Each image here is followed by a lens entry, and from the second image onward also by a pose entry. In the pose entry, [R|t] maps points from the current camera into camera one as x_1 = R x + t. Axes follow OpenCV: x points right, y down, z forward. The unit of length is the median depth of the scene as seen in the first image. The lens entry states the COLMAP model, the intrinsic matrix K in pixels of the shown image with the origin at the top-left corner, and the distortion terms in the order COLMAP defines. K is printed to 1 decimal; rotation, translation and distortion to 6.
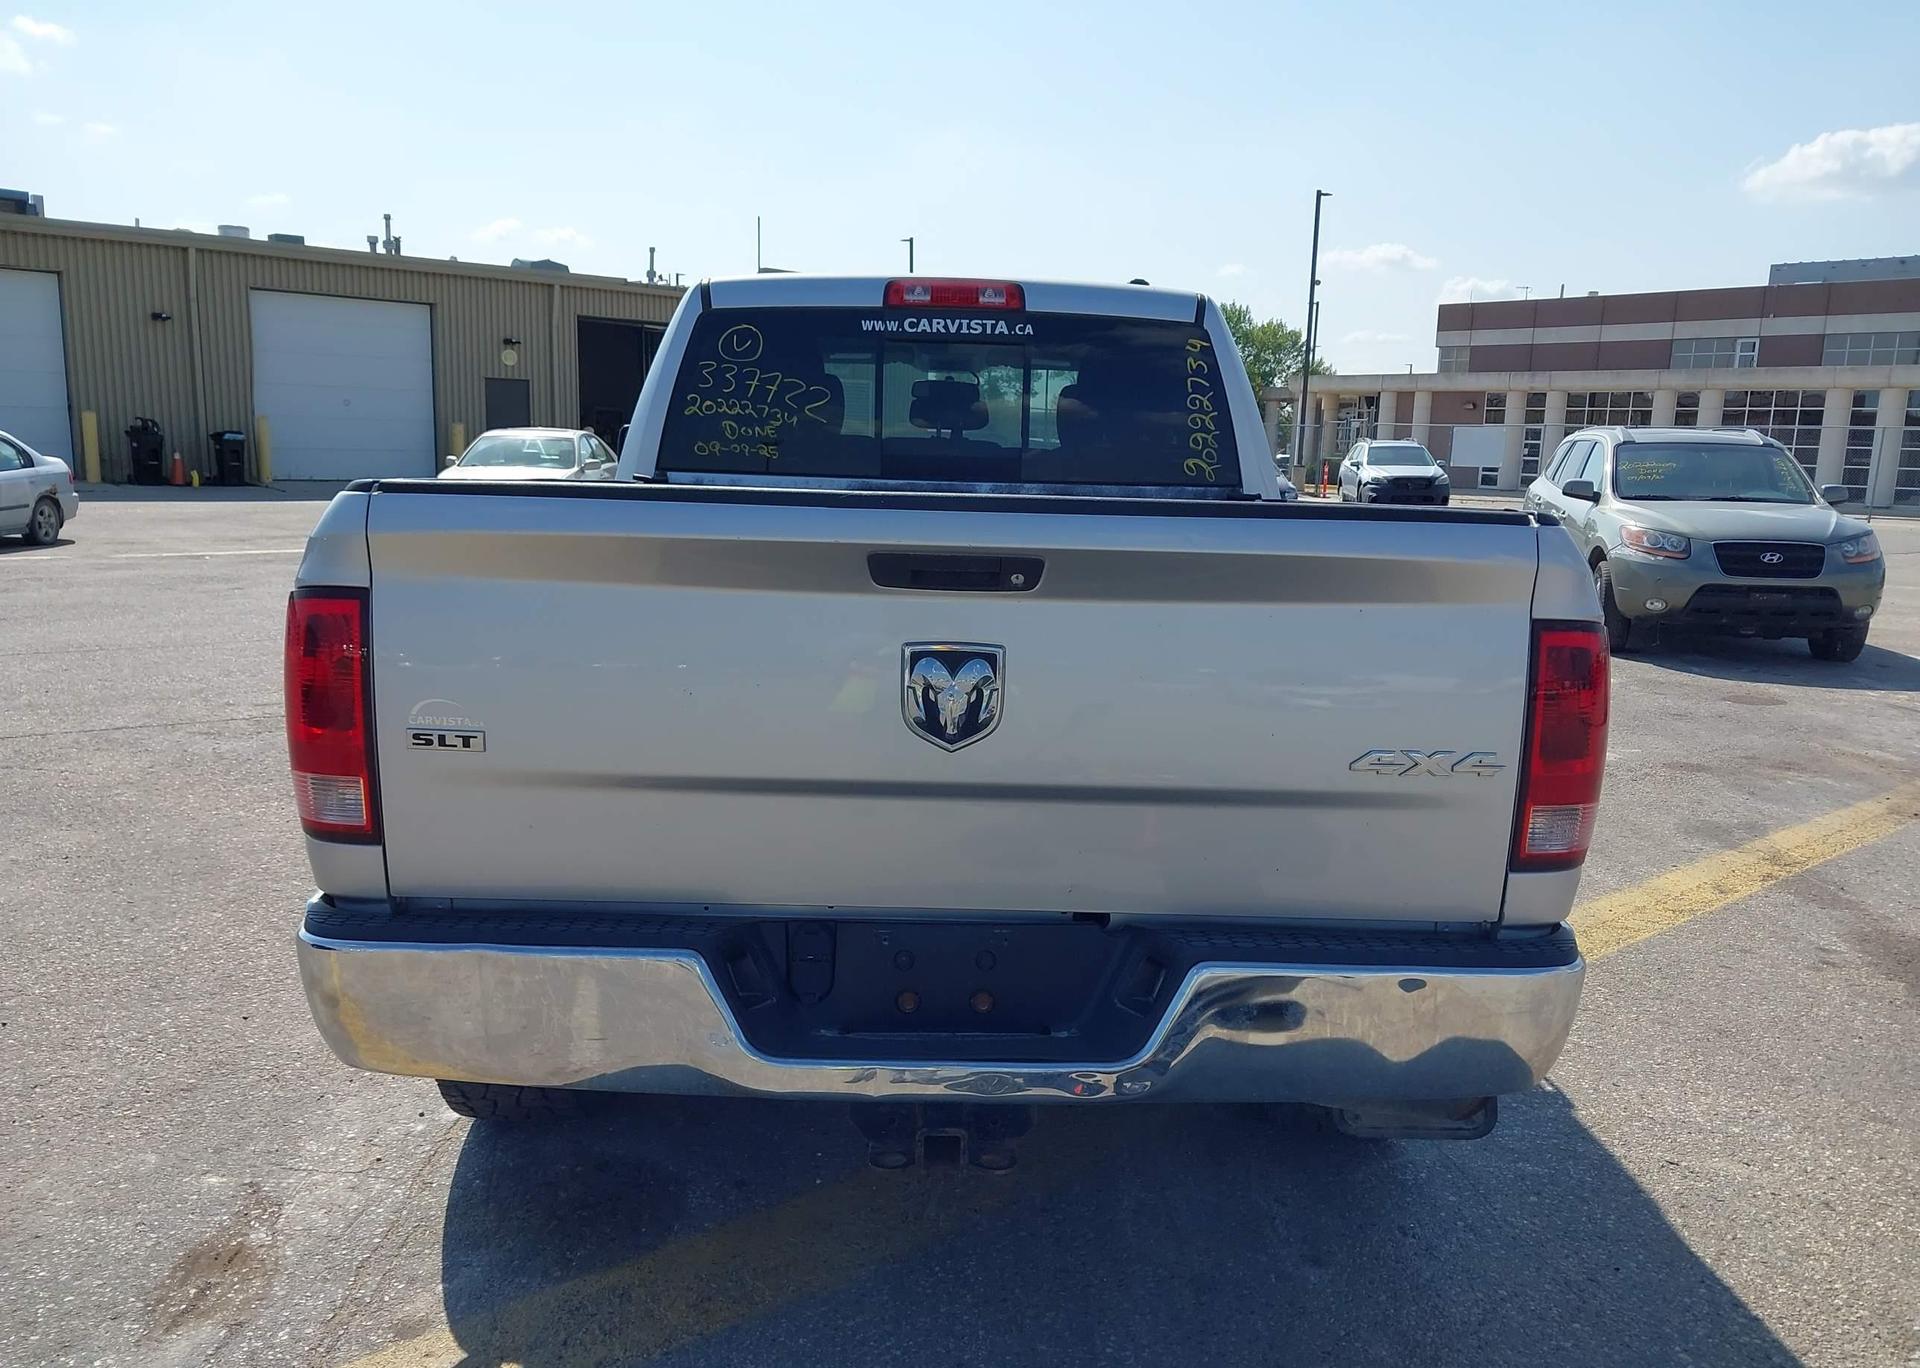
lens RADIAL K [[1527.2, 0, 961.4], [0, 1527.2, 746.8], [0, 0, 1]] dist [-0.006400, 0.004030]
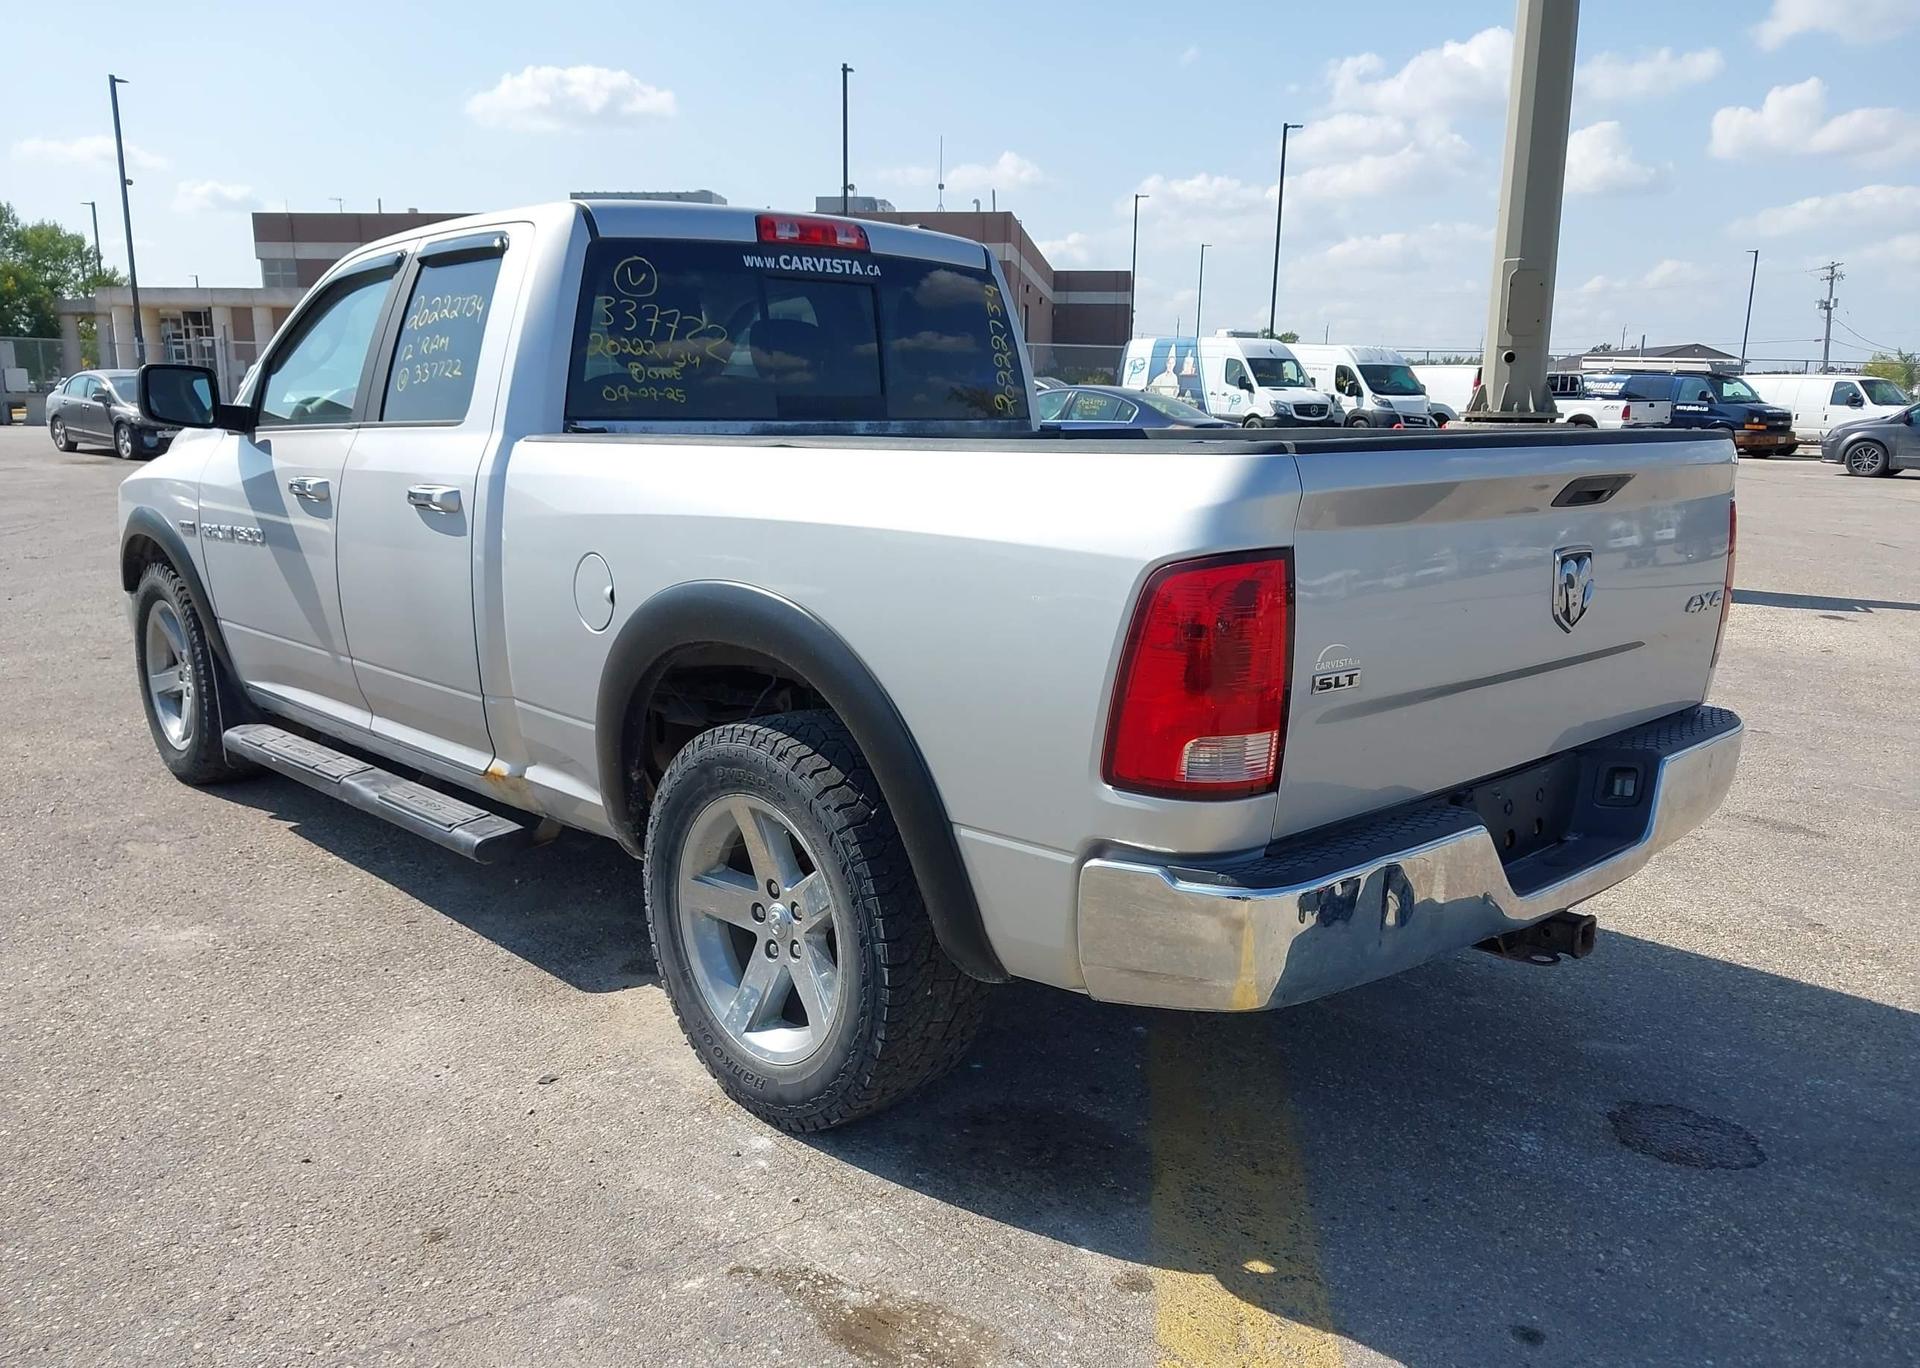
lens RADIAL K [[1527.2, 0, 961.4], [0, 1527.2, 746.8], [0, 0, 1]] dist [-0.006400, 0.004030]
pose [[0.737813, -0.173380, 0.652358, -0.638061], [0.139348, 0.984754, 0.104120, -0.055137], [-0.660465, 0.014084, 0.750725, 0.189958]]
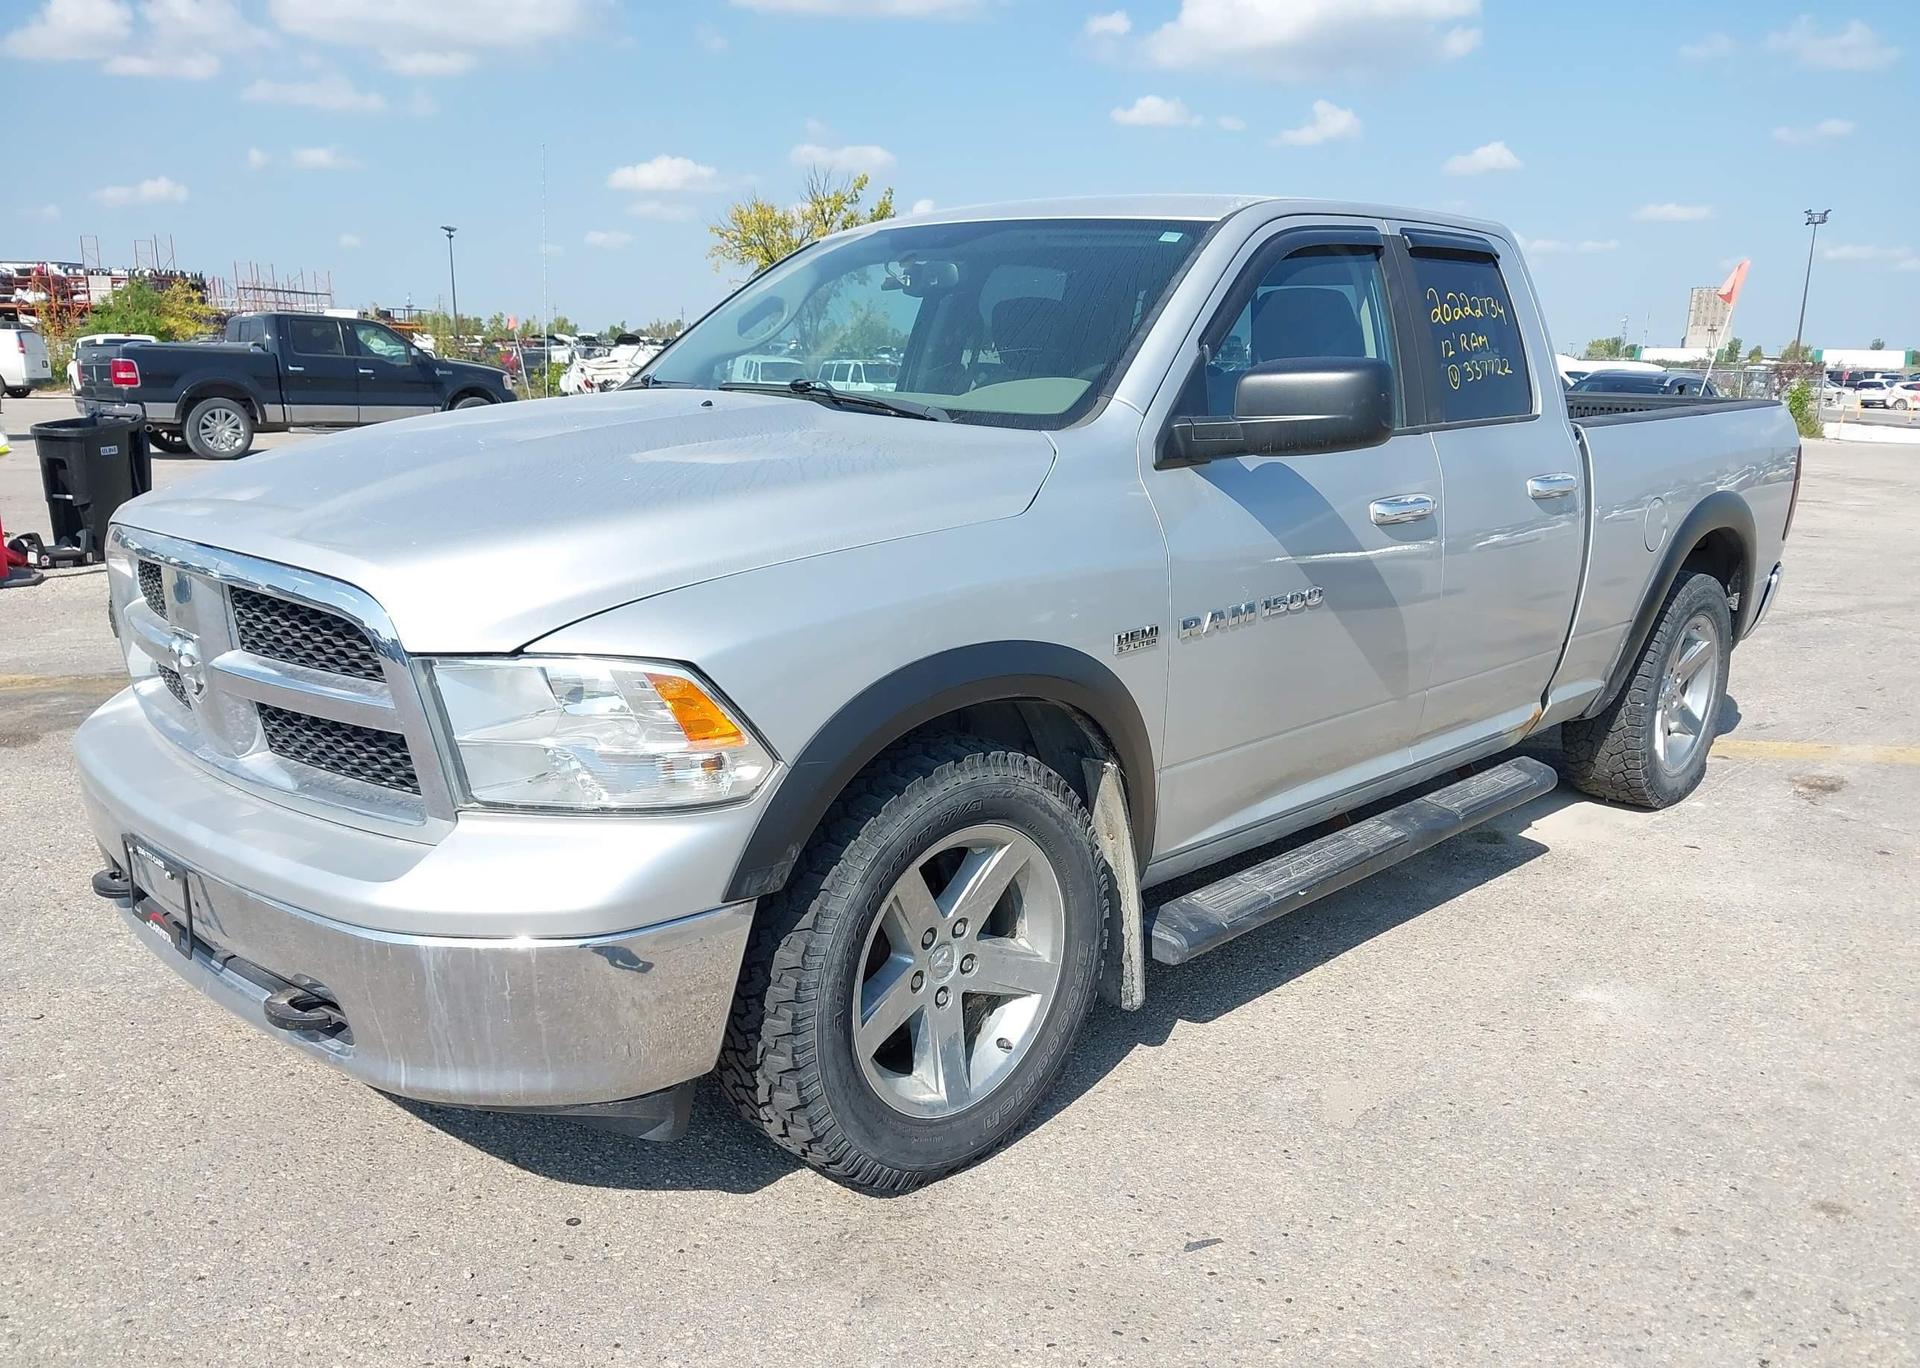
lens RADIAL K [[1518.7, 0, 958.3], [0, 1518.7, 743.4], [0, 0, 1]] dist [0.009337, -0.014363]
pose [[-0.704315, -0.212576, 0.677312, -0.693028], [0.099718, 0.915026, 0.390876, -0.428383], [-0.702849, 0.342840, -0.623268, 2.049757]]
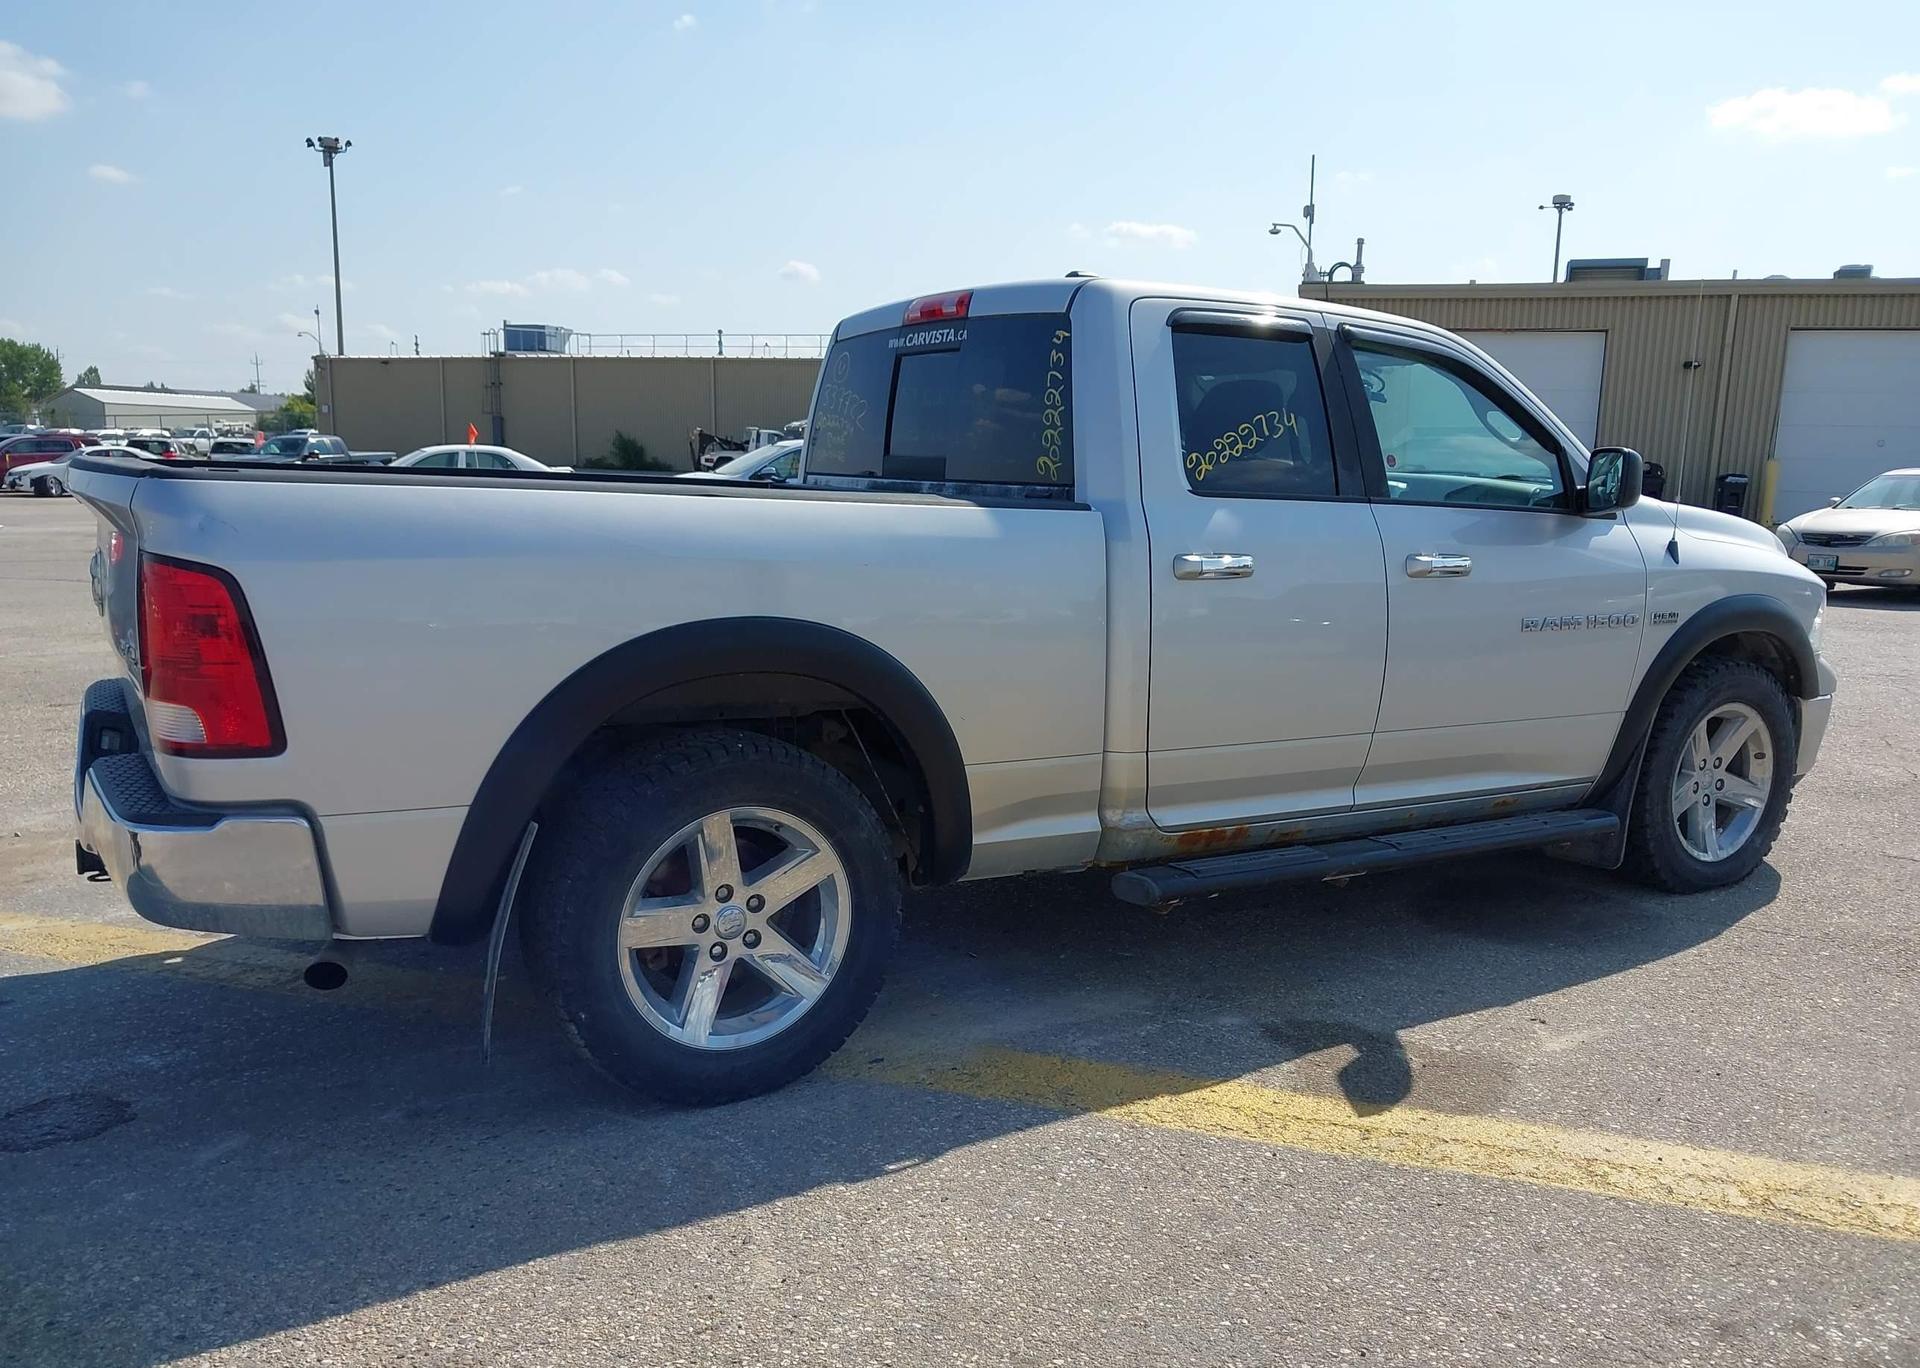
lens RADIAL K [[1518.7, 0, 958.3], [0, 1518.7, 743.4], [0, 0, 1]] dist [0.009337, -0.014363]
pose [[0.503387, 0.143512, -0.852060, 0.960201], [-0.172415, 0.982963, 0.063699, -0.064223], [0.846685, 0.114843, 0.519554, 0.484298]]
